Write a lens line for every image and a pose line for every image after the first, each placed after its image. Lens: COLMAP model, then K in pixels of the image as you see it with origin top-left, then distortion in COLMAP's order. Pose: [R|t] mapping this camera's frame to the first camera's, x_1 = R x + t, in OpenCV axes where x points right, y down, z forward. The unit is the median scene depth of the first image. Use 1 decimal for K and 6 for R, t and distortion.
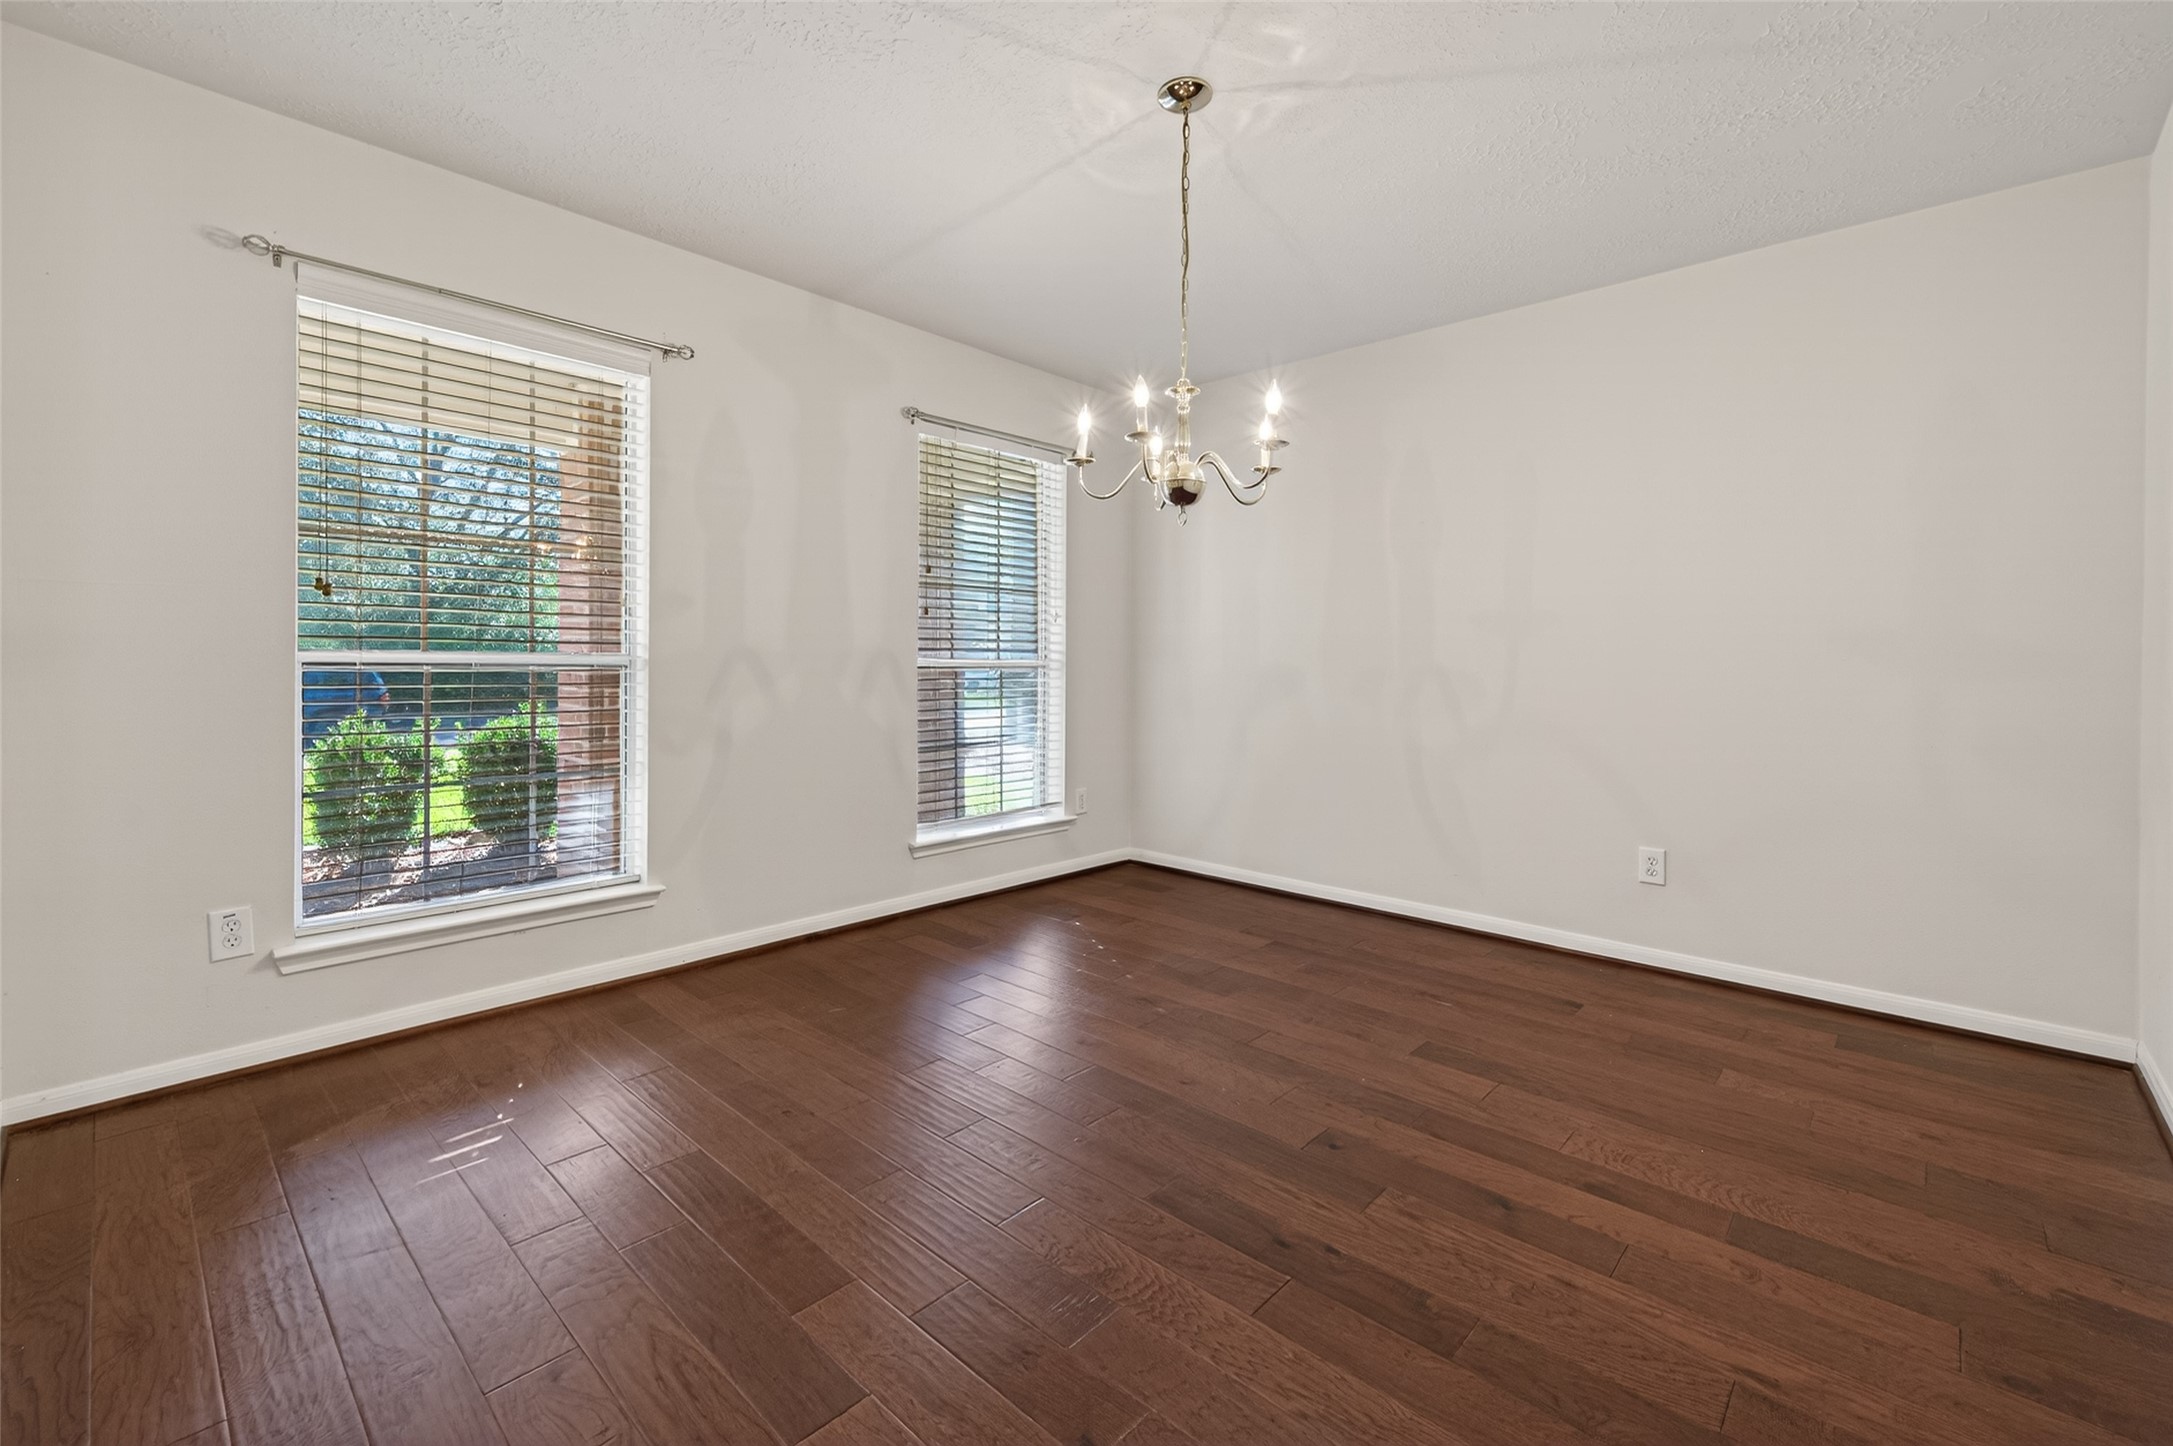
lens RADIAL K [[912.4, 0, 1084.9], [0, 912.4, 674.3], [0, 0, 1]] dist [0.000962, 0.000263]
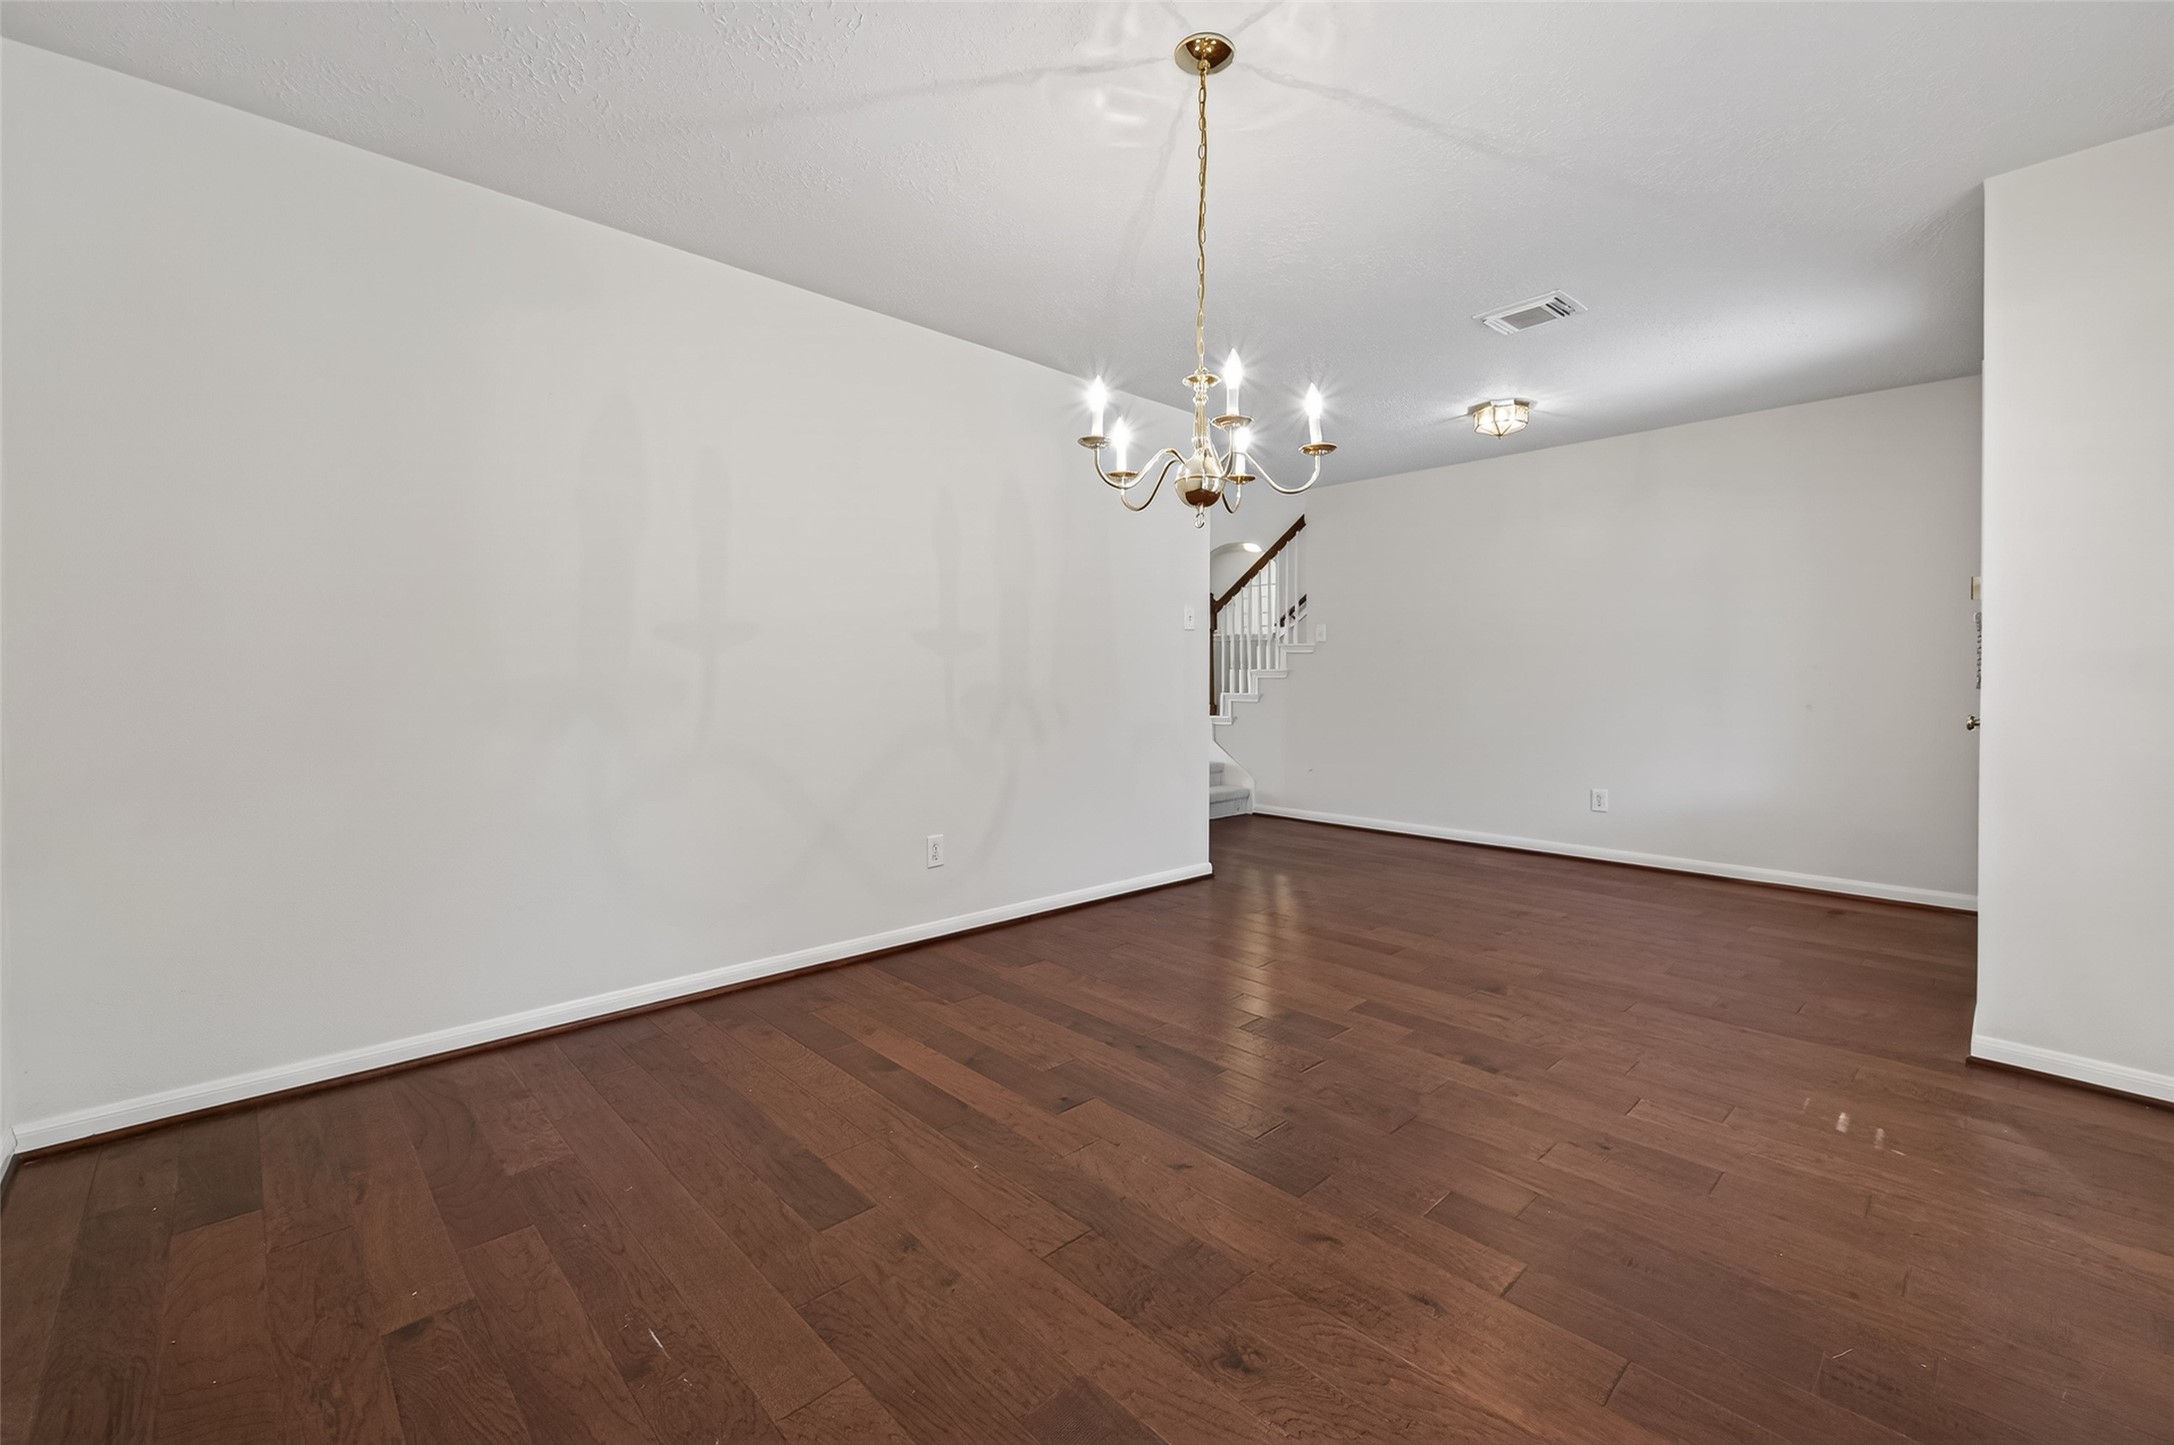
lens RADIAL K [[912.9, 0, 1085.4], [0, 912.9, 673.8], [0, 0, 1]] dist [0.000962, 0.000263]
pose [[-0.998009, -0.013525, 0.061599, 0.177540], [-0.013225, 0.999899, 0.005286, -0.021414], [-0.061665, 0.004461, -0.998087, 2.076150]]
